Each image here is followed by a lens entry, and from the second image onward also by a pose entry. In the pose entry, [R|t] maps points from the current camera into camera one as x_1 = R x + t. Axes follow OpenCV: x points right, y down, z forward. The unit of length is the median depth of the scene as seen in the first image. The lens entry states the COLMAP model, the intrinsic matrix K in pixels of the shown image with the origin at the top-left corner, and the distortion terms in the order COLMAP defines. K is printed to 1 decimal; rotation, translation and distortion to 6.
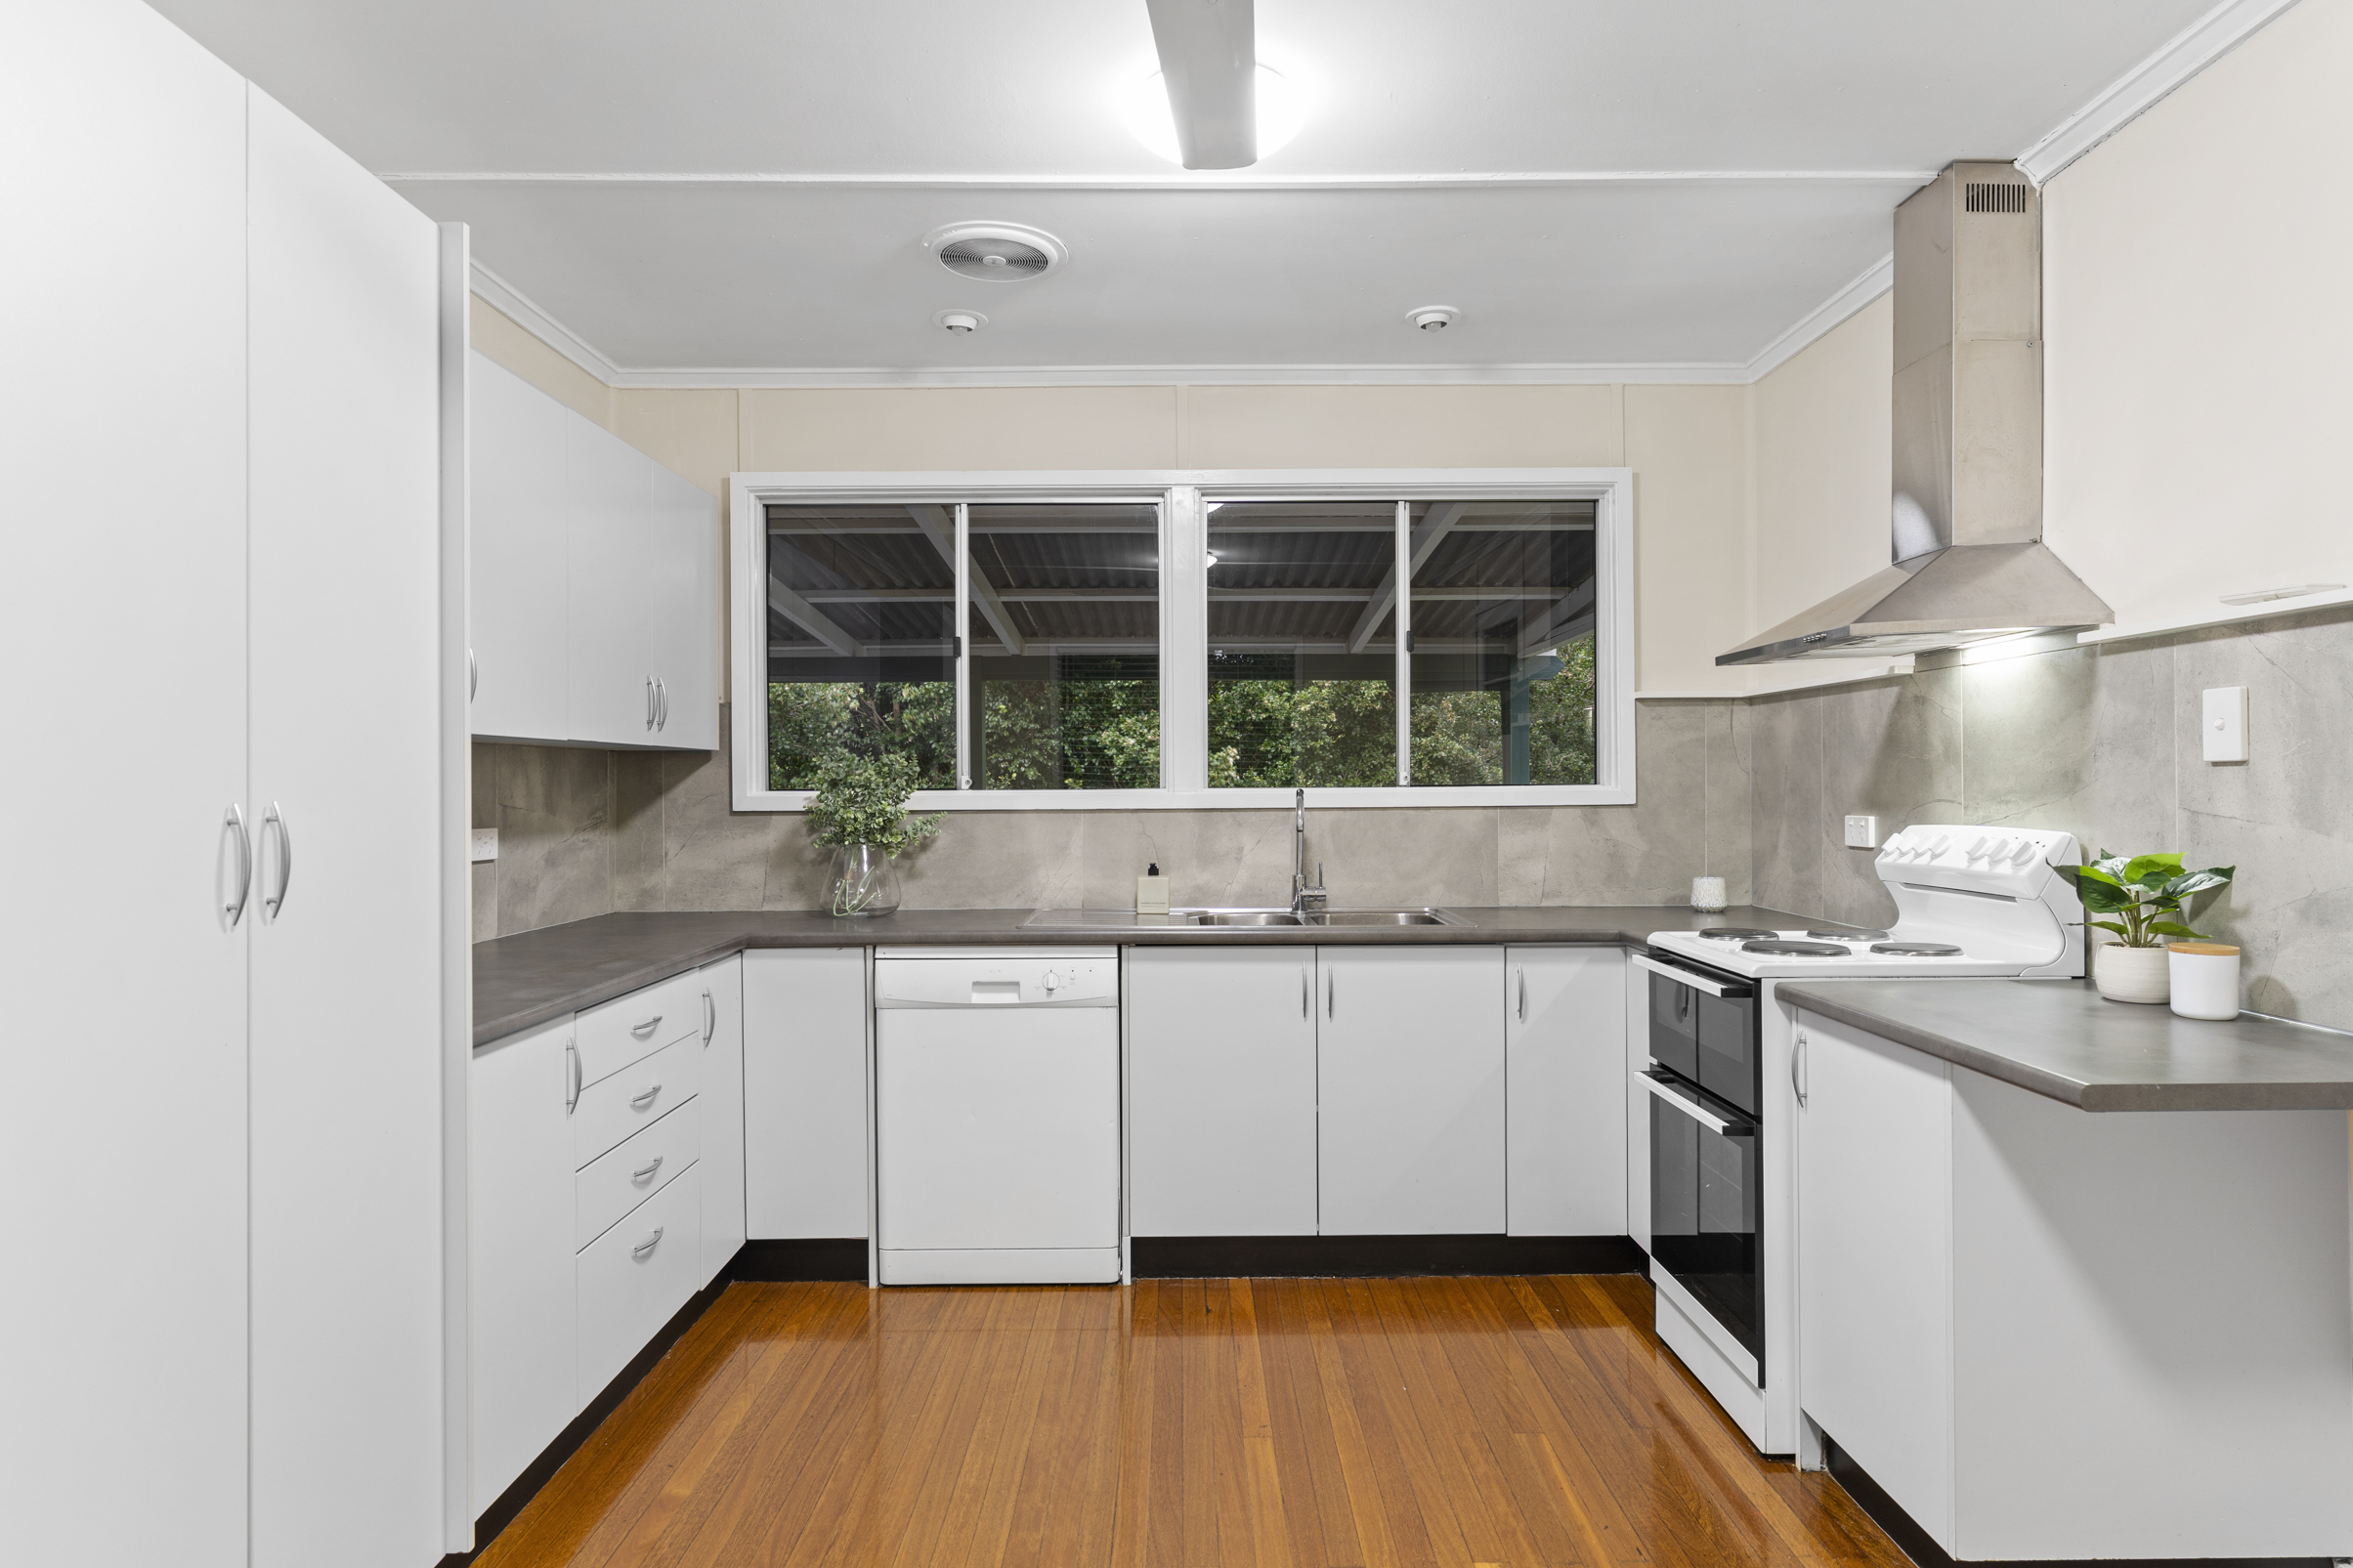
lens RADIAL K [[1312.0, 0, 1176.5], [0, 1312.0, 784.0], [0, 0, 1]] dist [-0.002076, -0.000097]
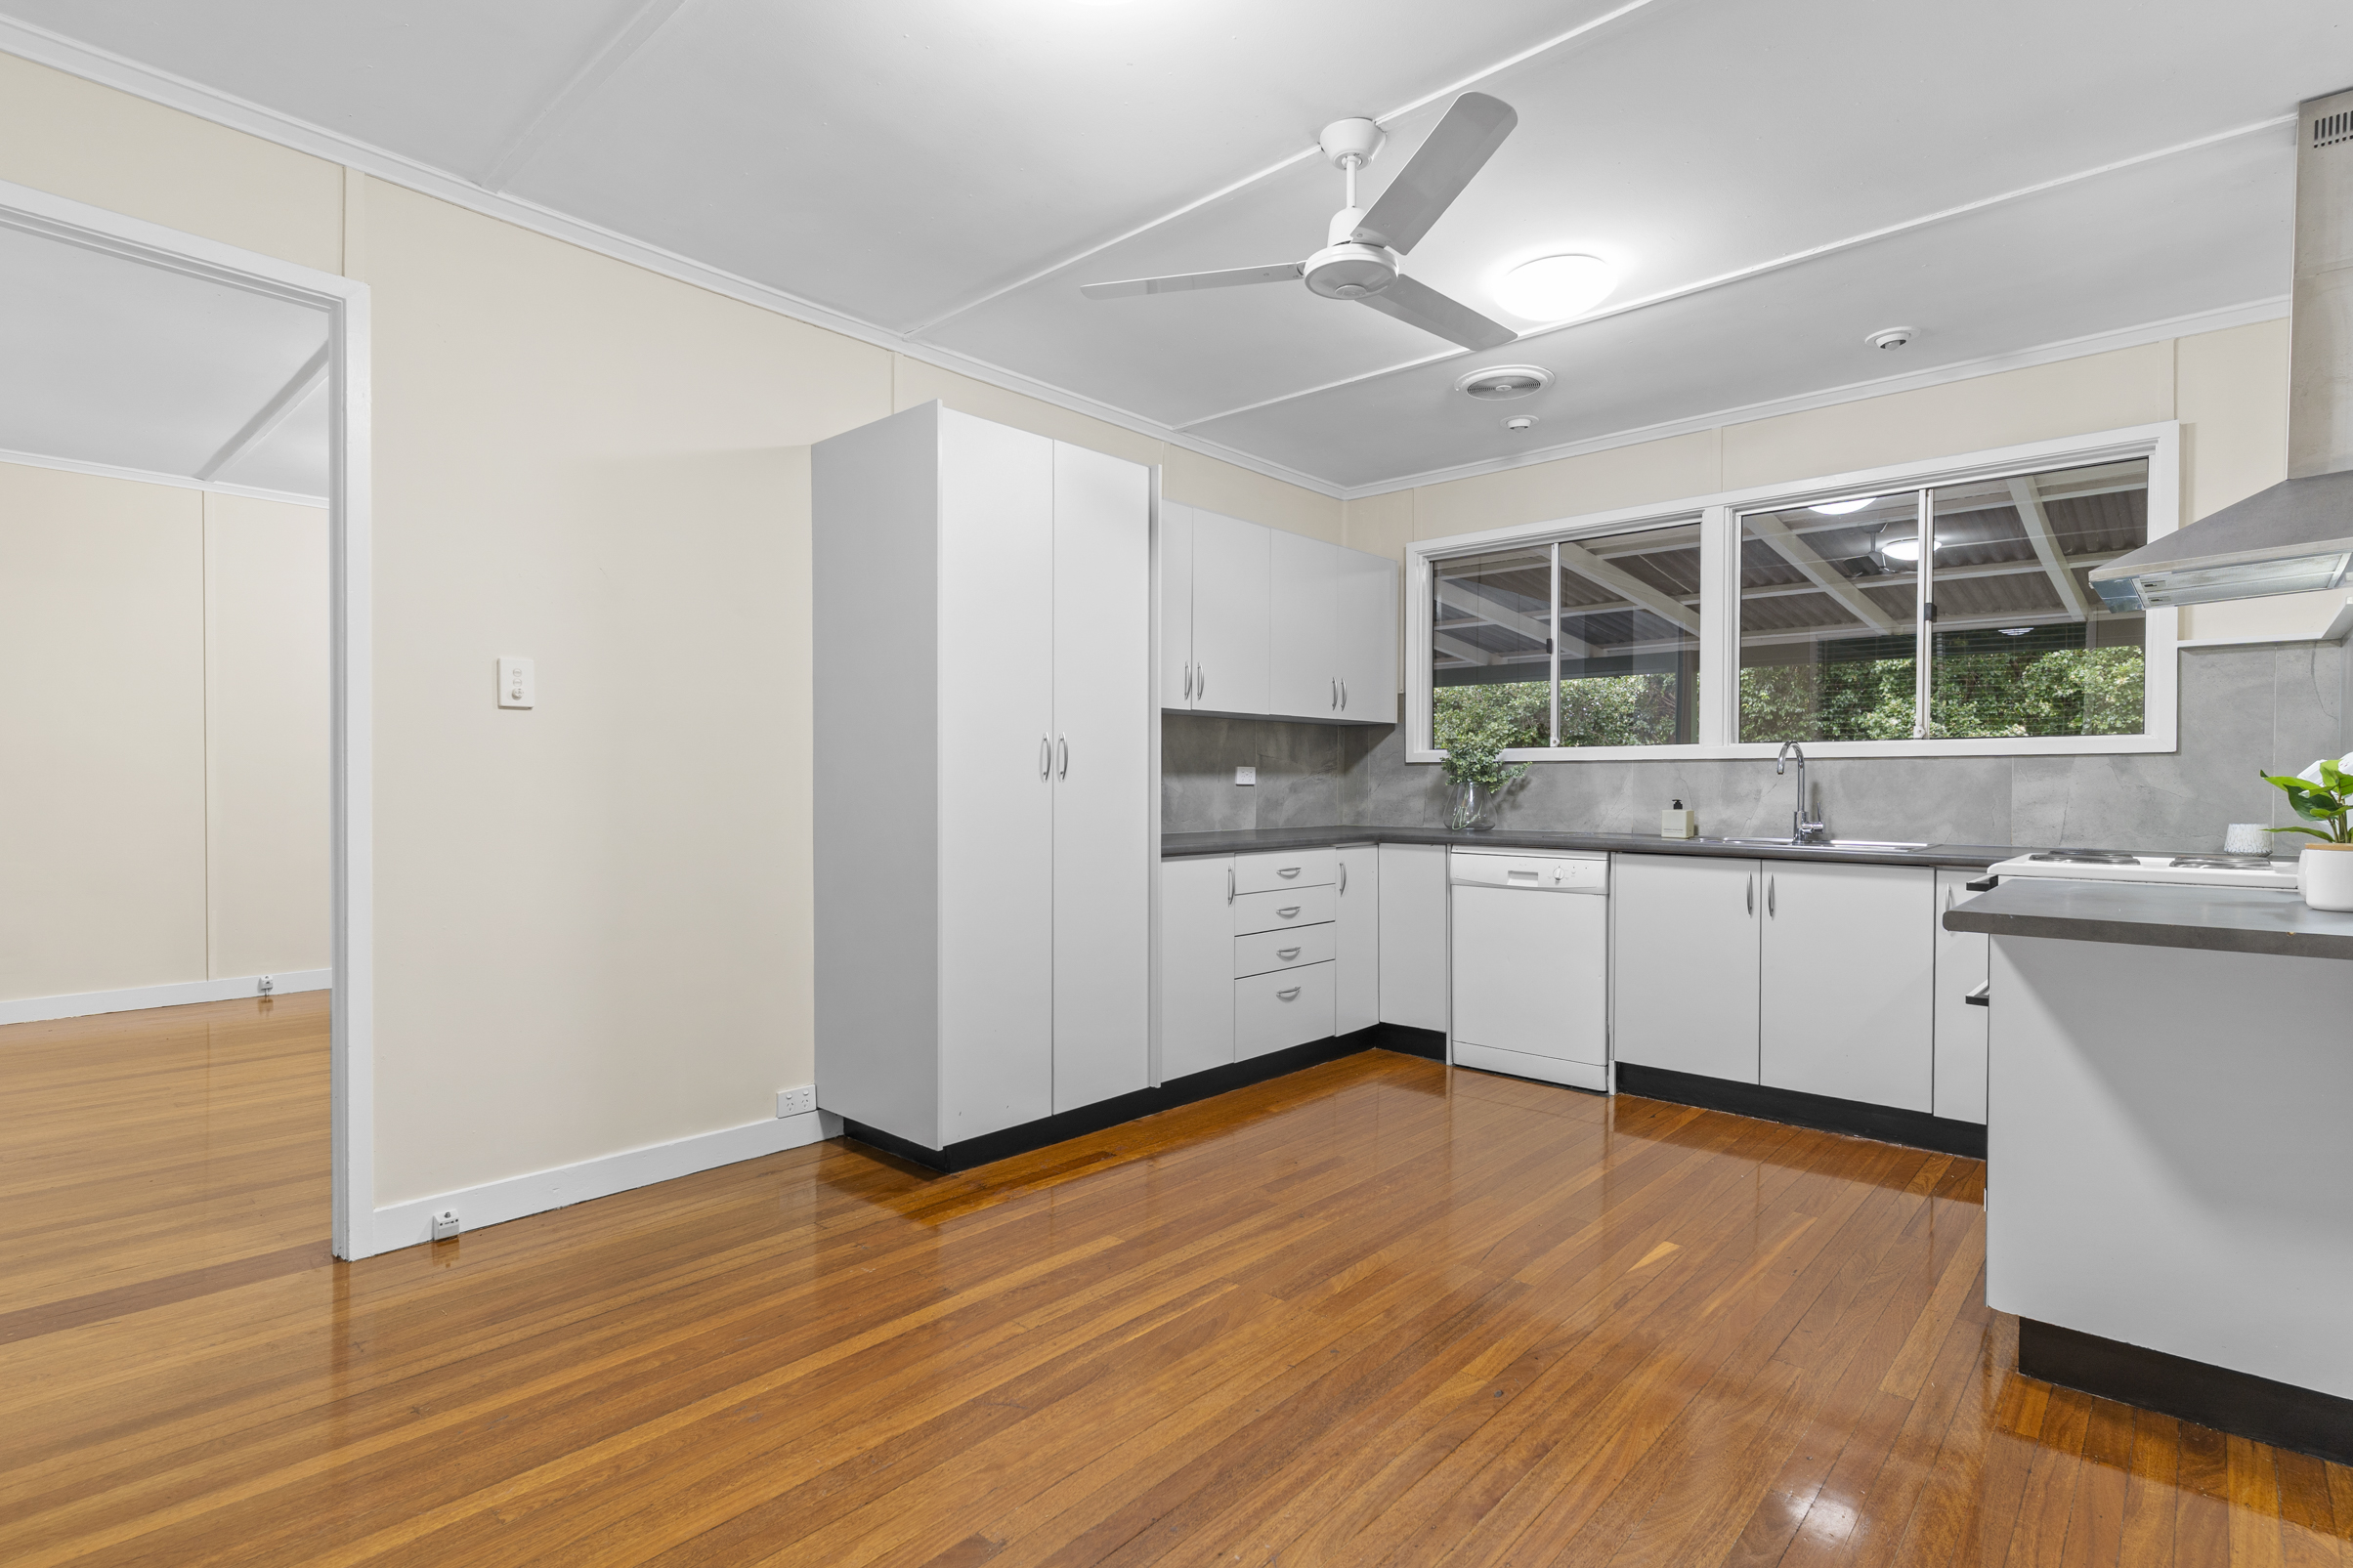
lens RADIAL K [[1129.5, 0, 1181.7], [0, 1129.5, 798.5], [0, 0, 1]] dist [0.001424, 0.000166]
pose [[0.739626, 0.018062, -0.672775, 0.371391], [-0.006449, 0.999784, 0.019751, 0.039260], [0.672987, -0.010270, 0.739583, -0.170339]]
